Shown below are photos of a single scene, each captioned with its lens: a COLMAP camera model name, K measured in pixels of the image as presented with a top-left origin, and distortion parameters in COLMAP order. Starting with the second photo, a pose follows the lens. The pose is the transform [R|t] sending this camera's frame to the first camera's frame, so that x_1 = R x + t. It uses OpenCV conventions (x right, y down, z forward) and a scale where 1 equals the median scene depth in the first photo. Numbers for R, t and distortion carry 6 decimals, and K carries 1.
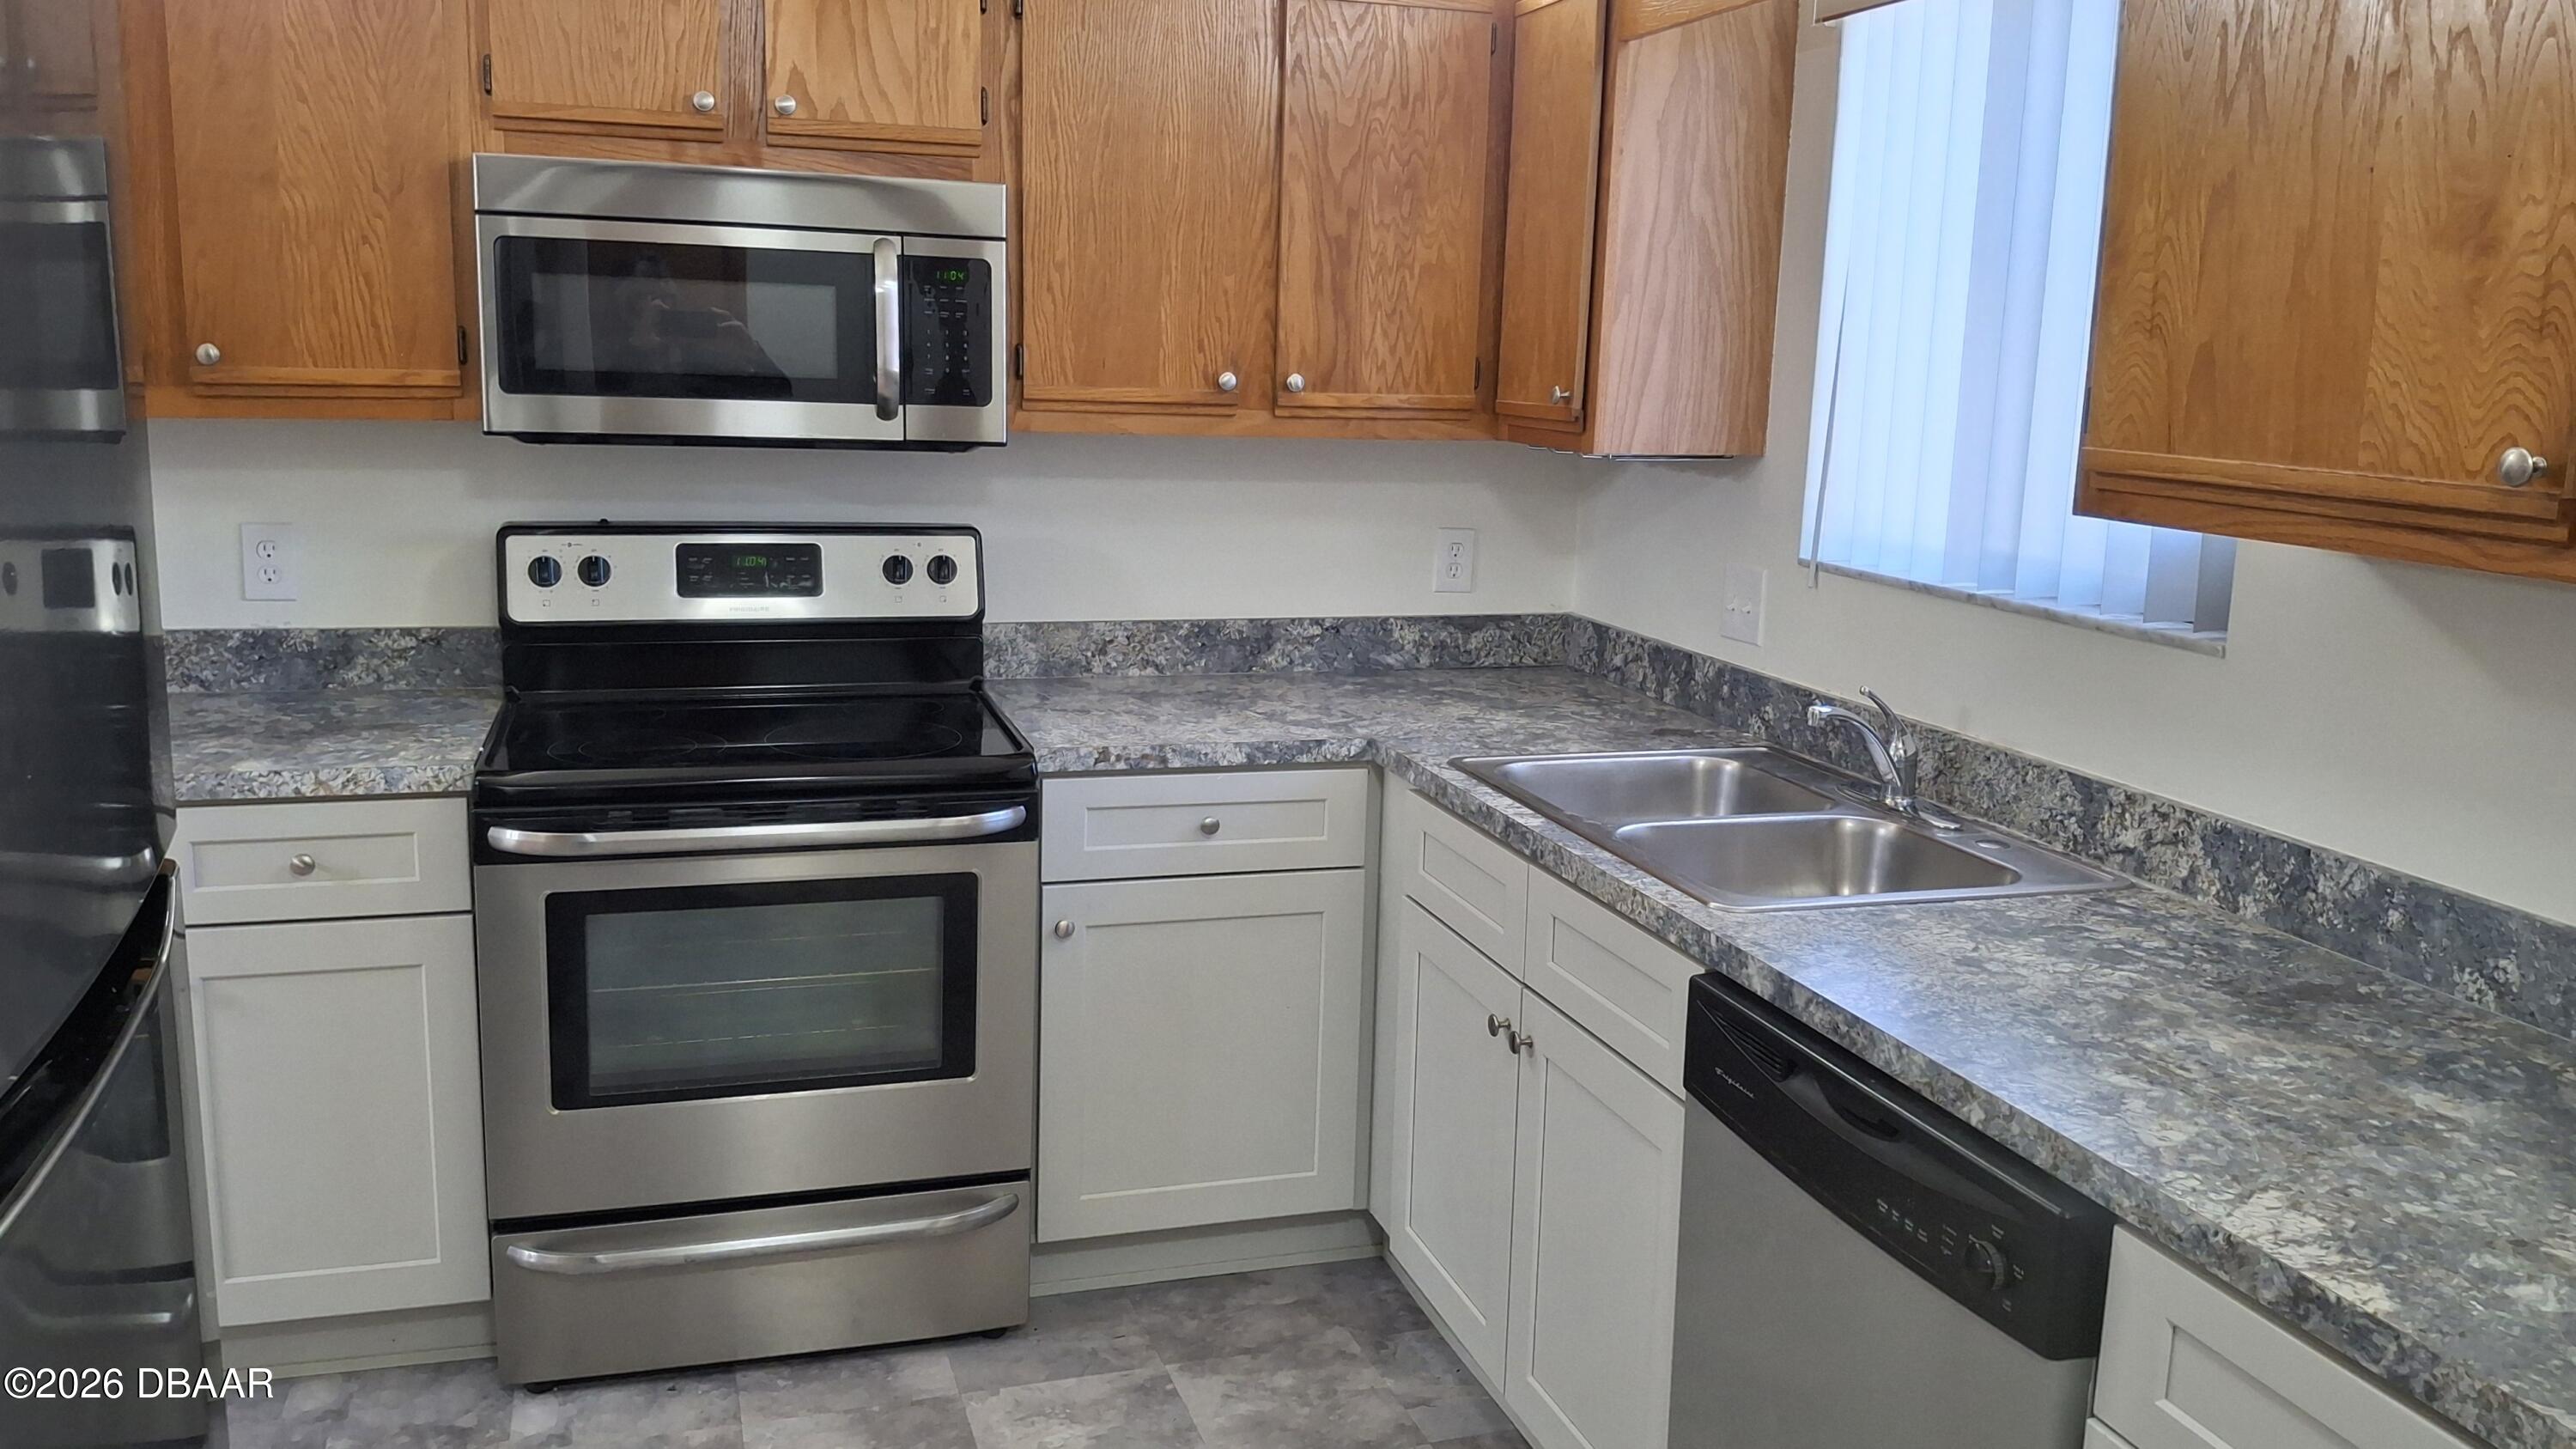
lens RADIAL K [[1994.9, 0, 1288.0], [0, 1994.9, 724.5], [0, 0, 1]] dist [0.094945, -0.186154]
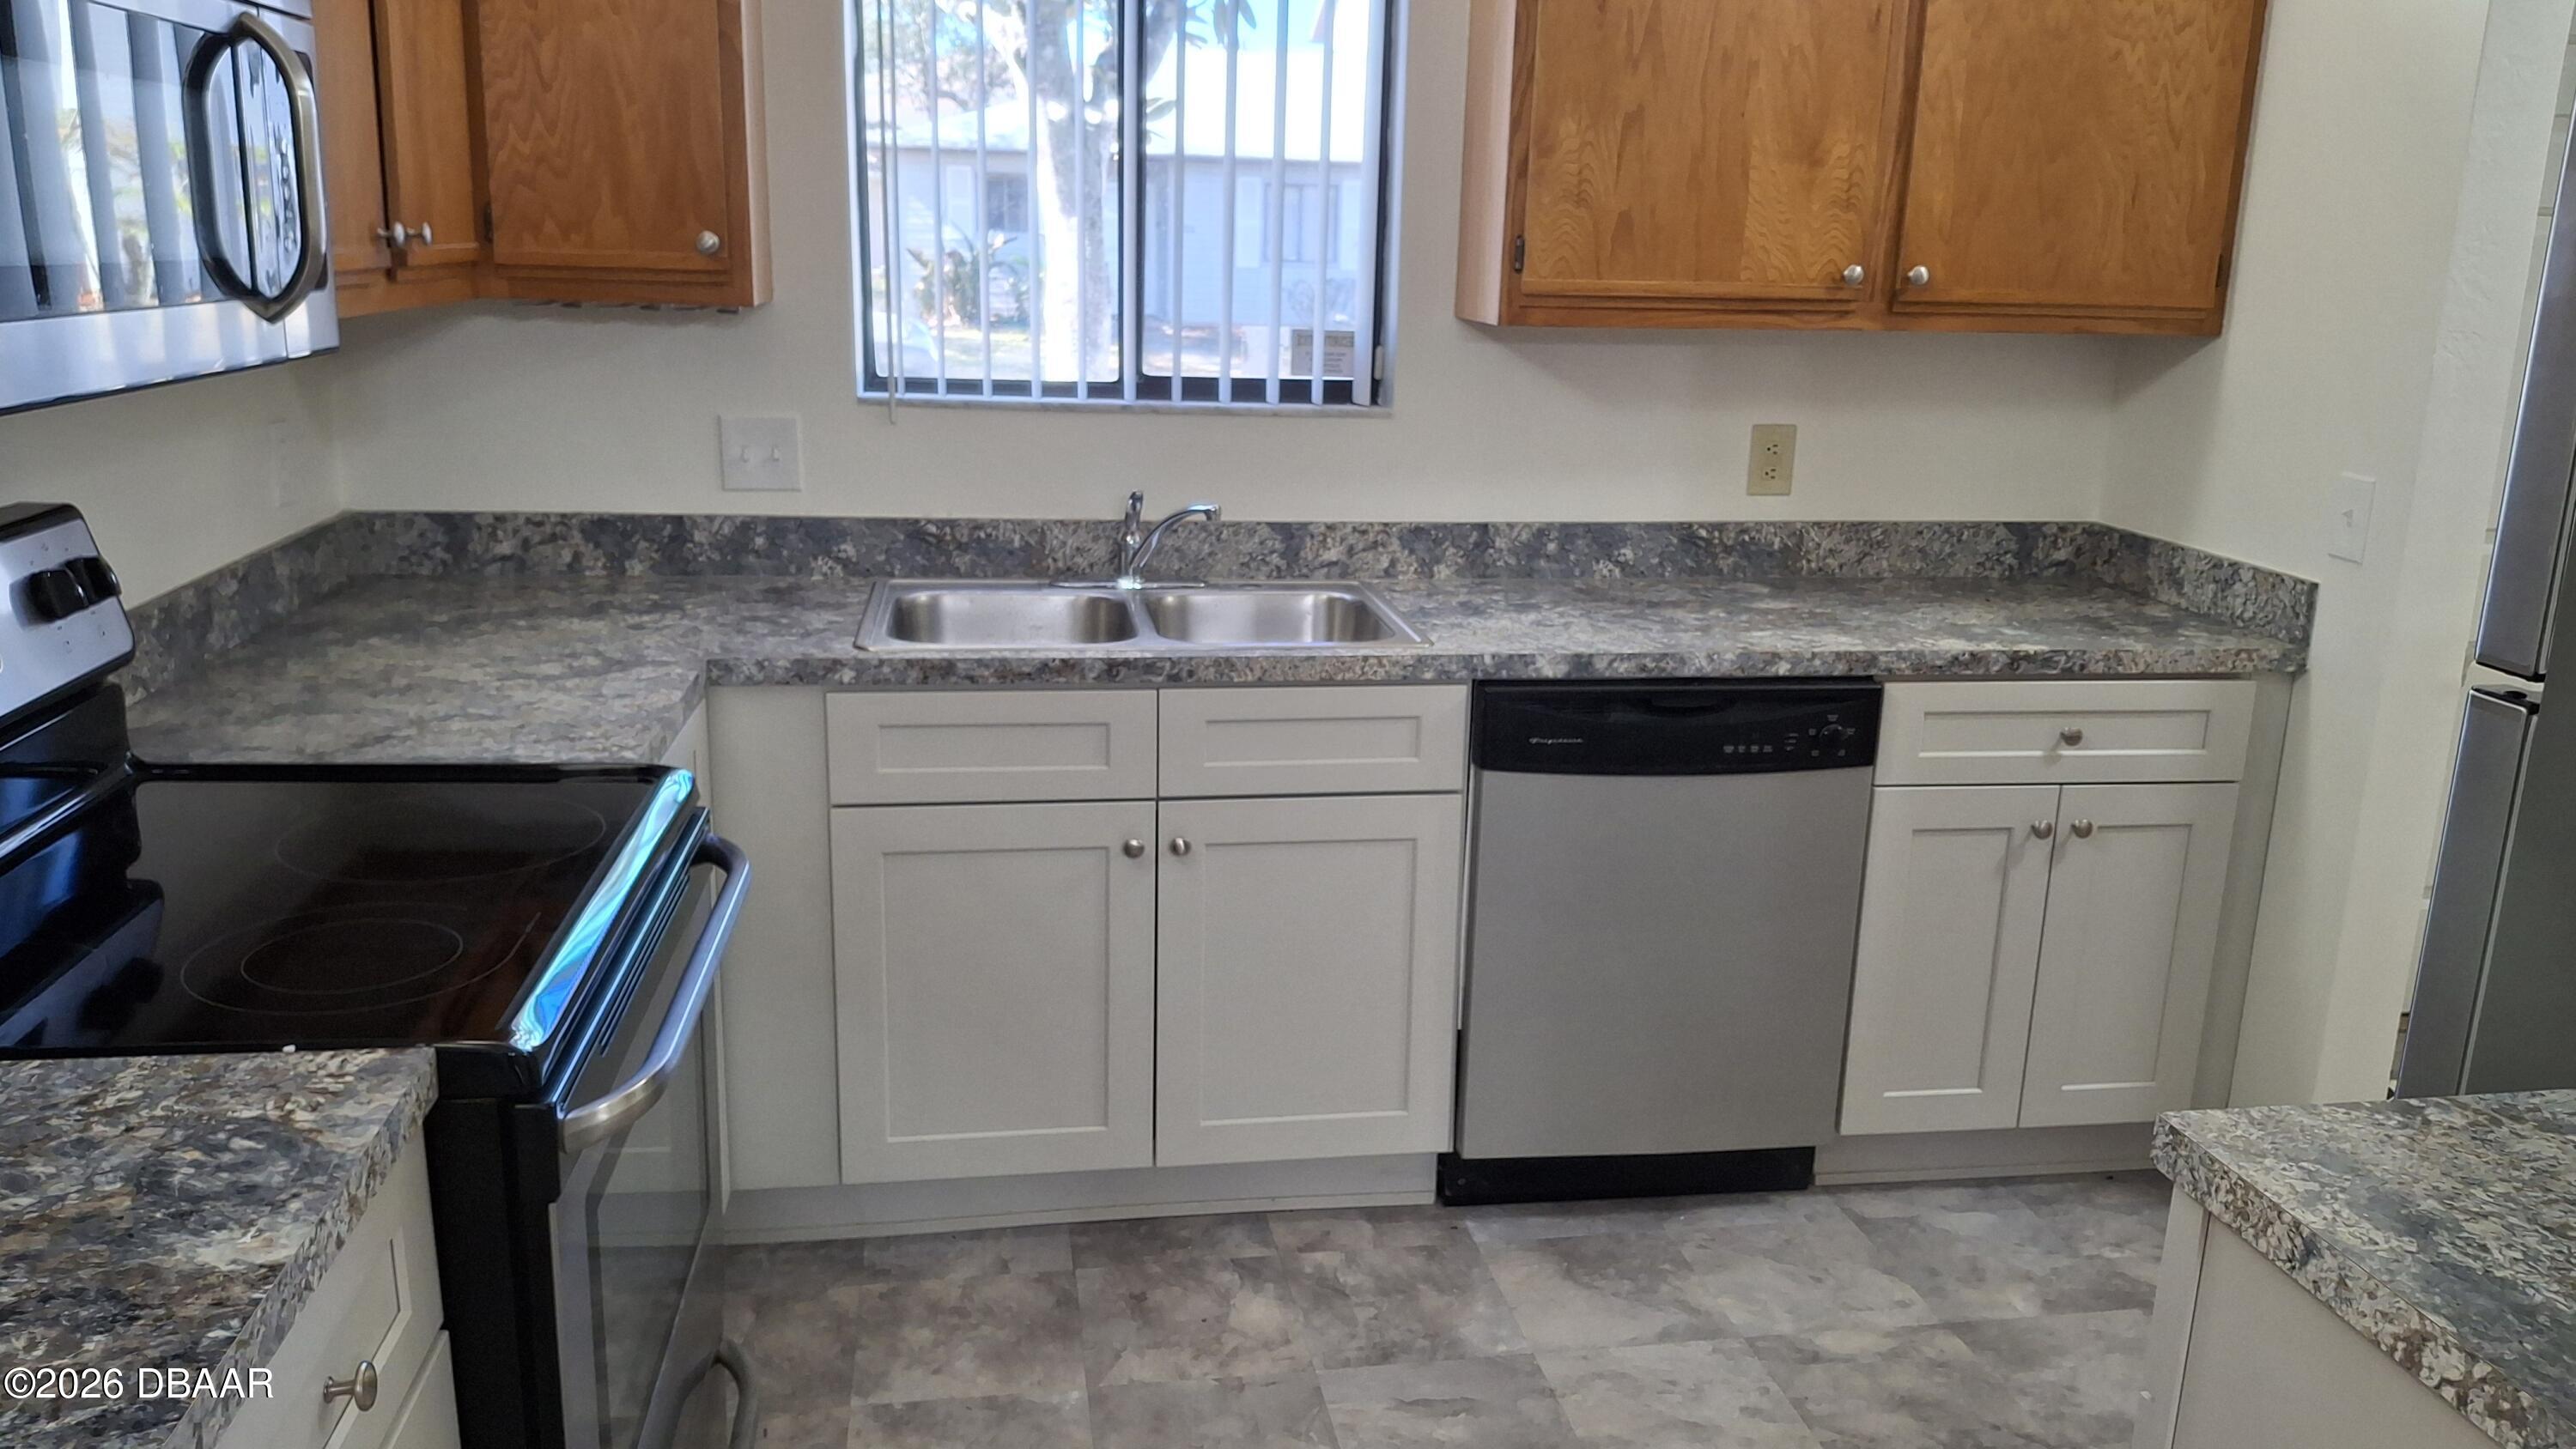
lens RADIAL K [[1918.8, 0, 1327.6], [0, 1918.8, 737.7], [0, 0, 1]] dist [0.171811, -0.341151]
pose [[0.142789, -0.272618, 0.951468, -1.128728], [0.162053, 0.954785, 0.249249, -0.196826], [-0.976397, 0.118598, 0.180511, 0.922570]]
